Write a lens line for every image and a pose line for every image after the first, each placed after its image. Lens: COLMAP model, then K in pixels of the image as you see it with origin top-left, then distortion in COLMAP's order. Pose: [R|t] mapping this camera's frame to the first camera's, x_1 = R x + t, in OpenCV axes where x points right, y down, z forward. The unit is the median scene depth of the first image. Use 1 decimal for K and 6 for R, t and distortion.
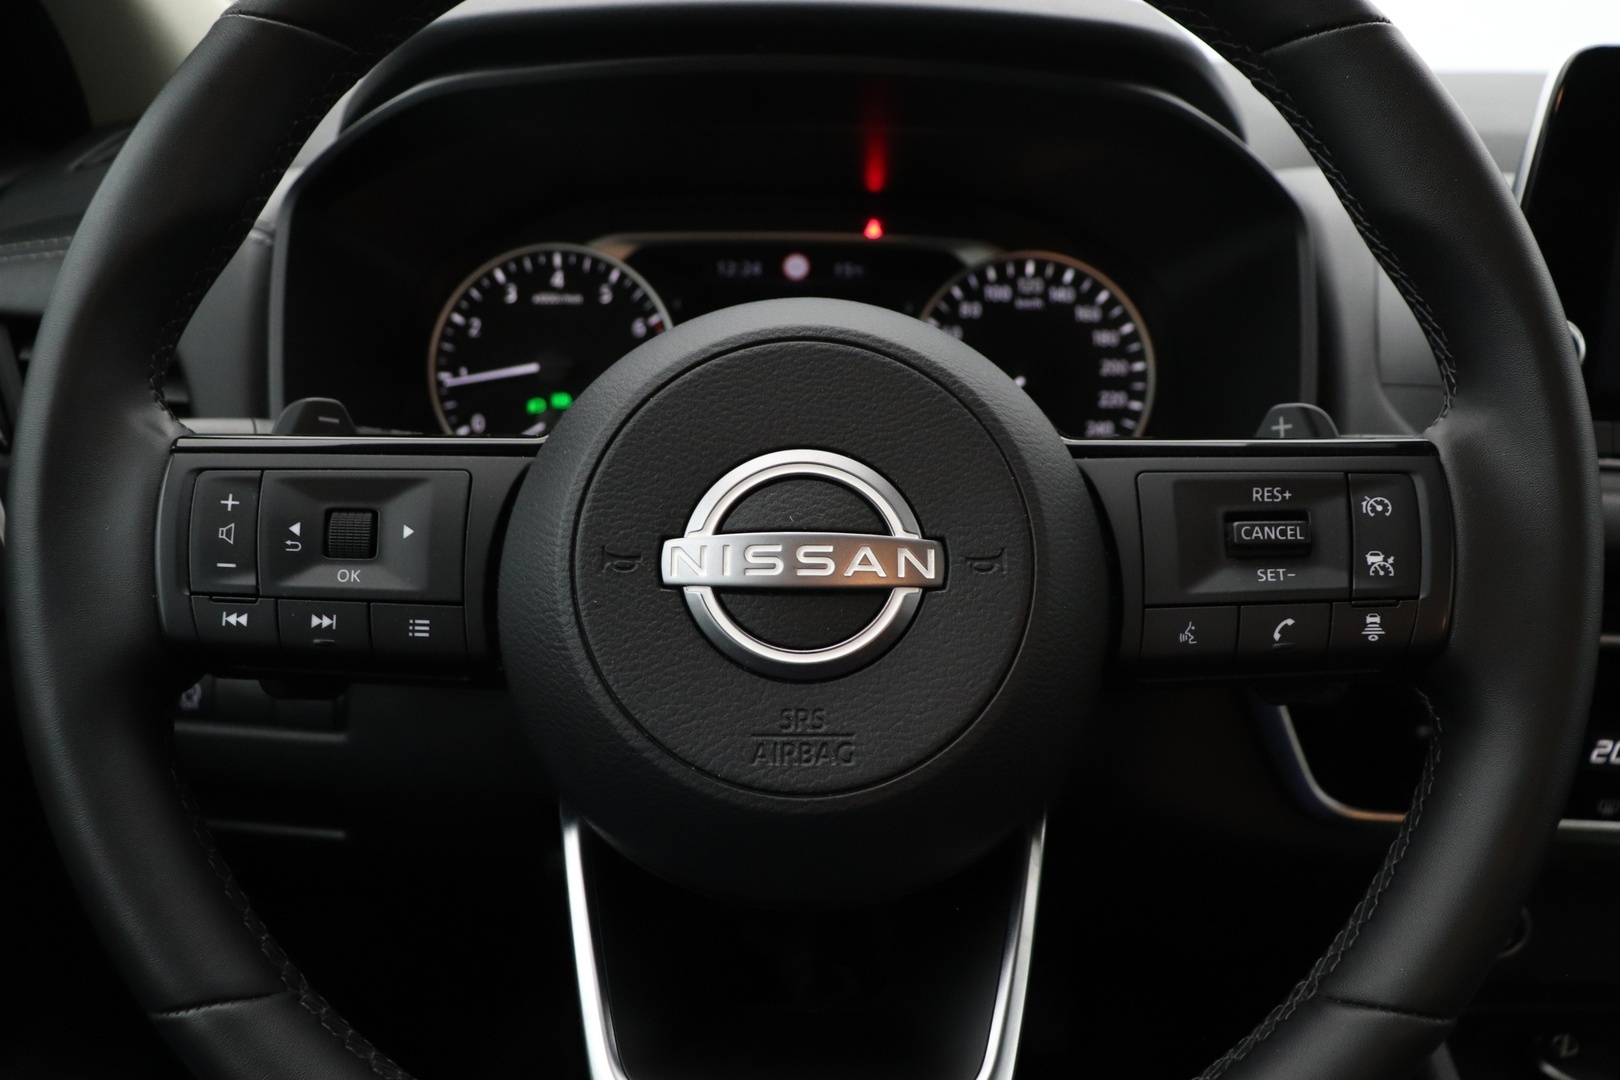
lens RADIAL K [[1300.6, 0, 810.0], [0, 1300.6, 540.0], [0, 0, 1]] dist [-0.200843, 0.165765]
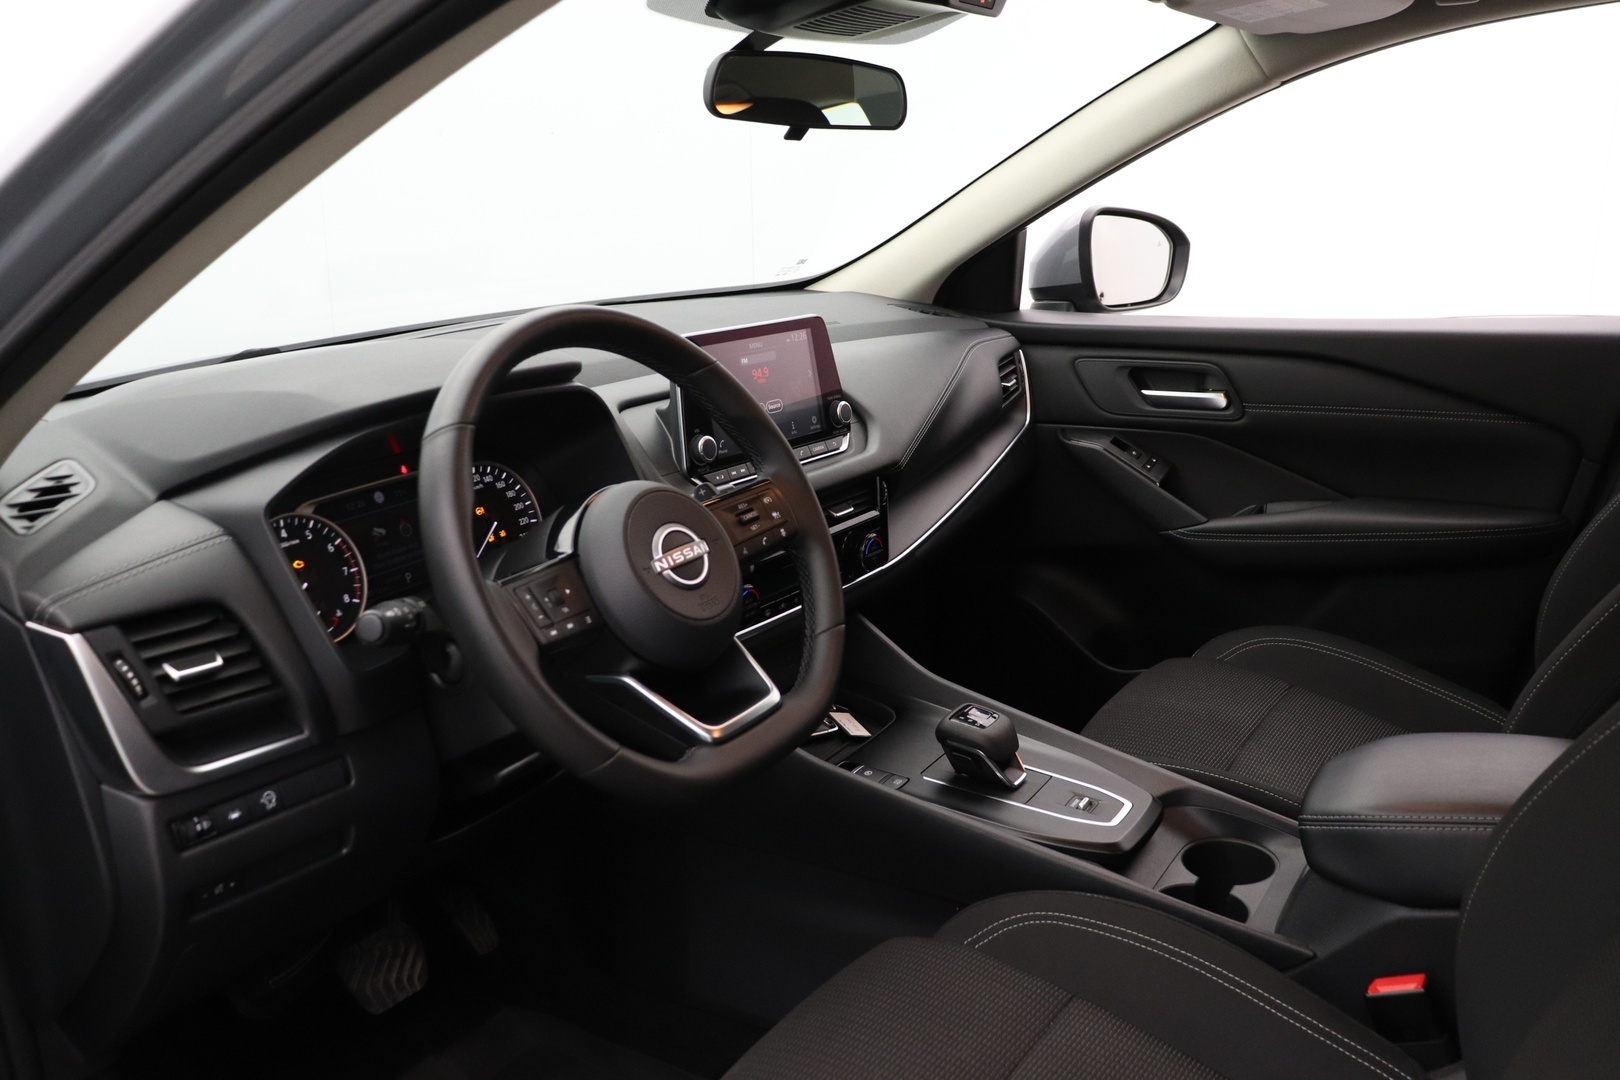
lens RADIAL K [[1300.6, 0, 810.0], [0, 1300.6, 540.0], [0, 0, 1]] dist [-0.200843, 0.165765]
pose [[0.541754, -0.256163, 0.800552, -2.326801], [0.342486, 0.937054, 0.068073, -0.125964], [-0.767598, 0.237299, 0.595384, -1.150708]]
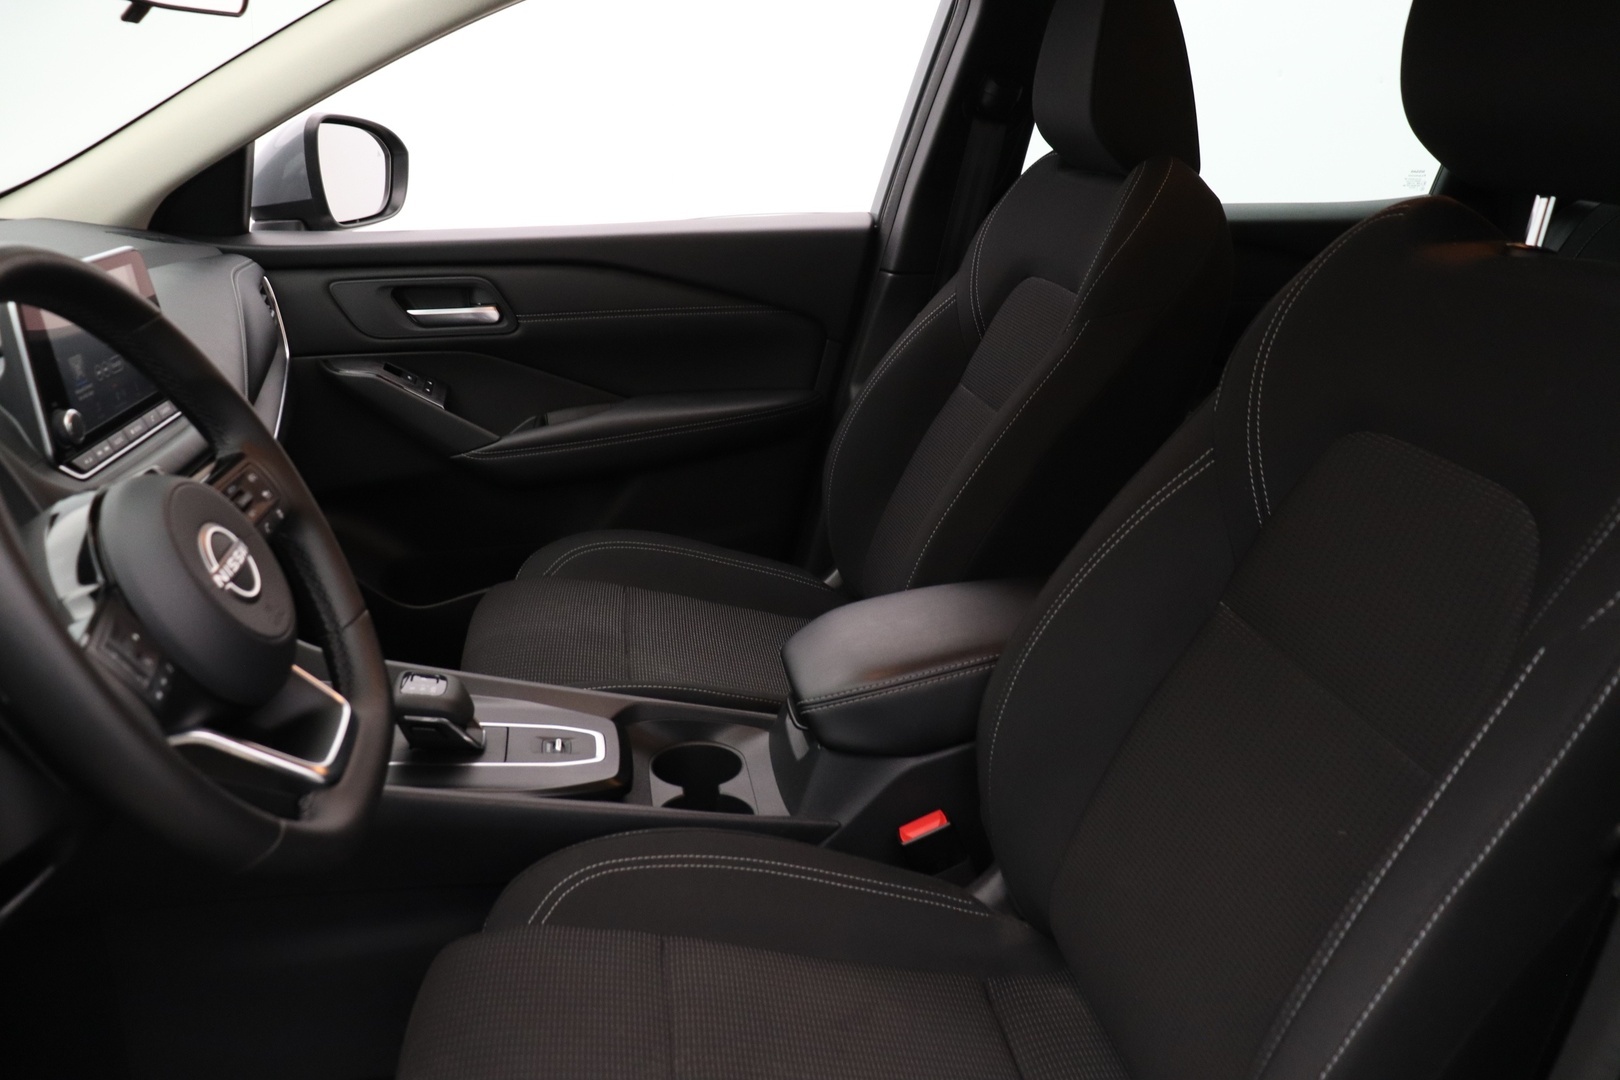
lens RADIAL K [[1300.6, 0, 810.0], [0, 1300.6, 540.0], [0, 0, 1]] dist [-0.200843, 0.165765]
pose [[-0.159782, -0.348468, 0.923601, -2.325060], [0.327301, 0.863996, 0.382602, -0.561861], [-0.931313, 0.363429, -0.023997, -0.011756]]
